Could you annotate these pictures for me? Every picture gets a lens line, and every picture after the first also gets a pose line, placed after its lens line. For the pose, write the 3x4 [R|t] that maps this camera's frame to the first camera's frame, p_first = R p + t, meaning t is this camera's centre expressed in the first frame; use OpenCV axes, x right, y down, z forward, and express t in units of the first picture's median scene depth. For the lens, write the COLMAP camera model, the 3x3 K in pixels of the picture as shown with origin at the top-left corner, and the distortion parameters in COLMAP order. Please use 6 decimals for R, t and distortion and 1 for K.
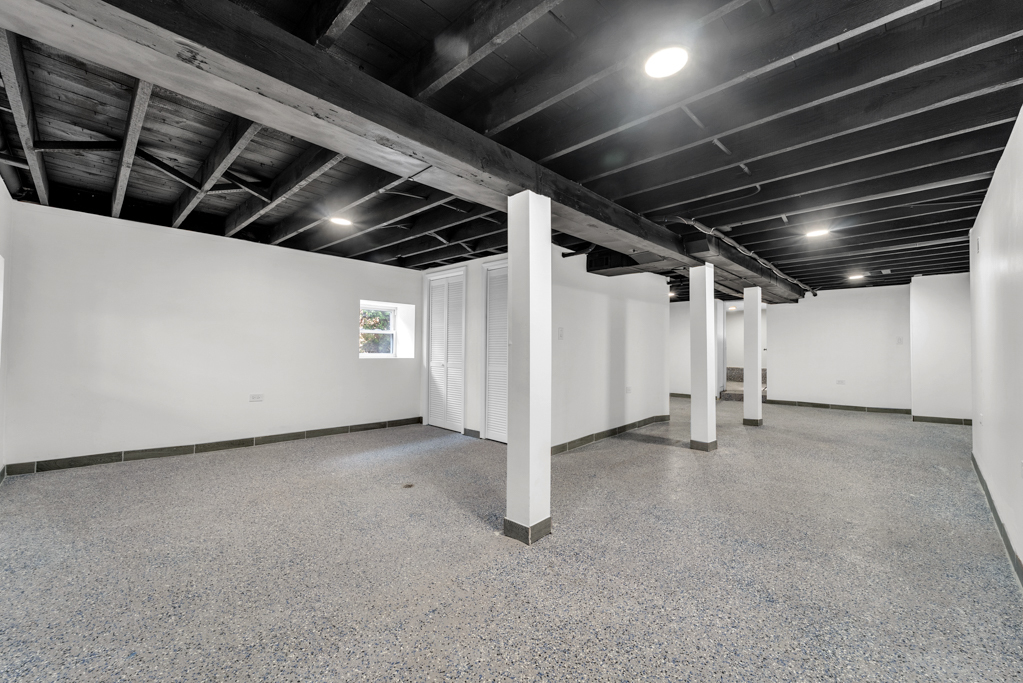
lens RADIAL K [[416.9, 0, 514.9], [0, 416.9, 341.8], [0, 0, 1]] dist [0.000264, -0.000152]
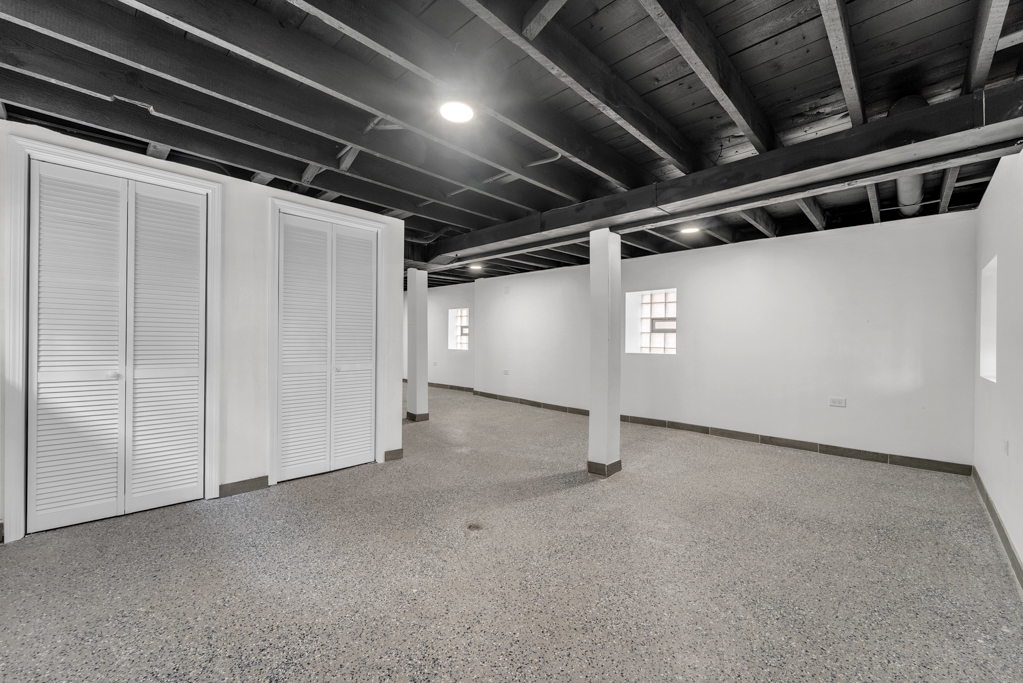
lens RADIAL K [[416.9, 0, 514.9], [0, 416.9, 341.2], [0, 0, 1]] dist [0.000264, -0.000152]
pose [[-0.002999, -0.011201, 0.999933, -1.220190], [-0.028150, 0.999542, 0.011112, 0.005529], [-0.999599, -0.028114, -0.003313, 1.151569]]
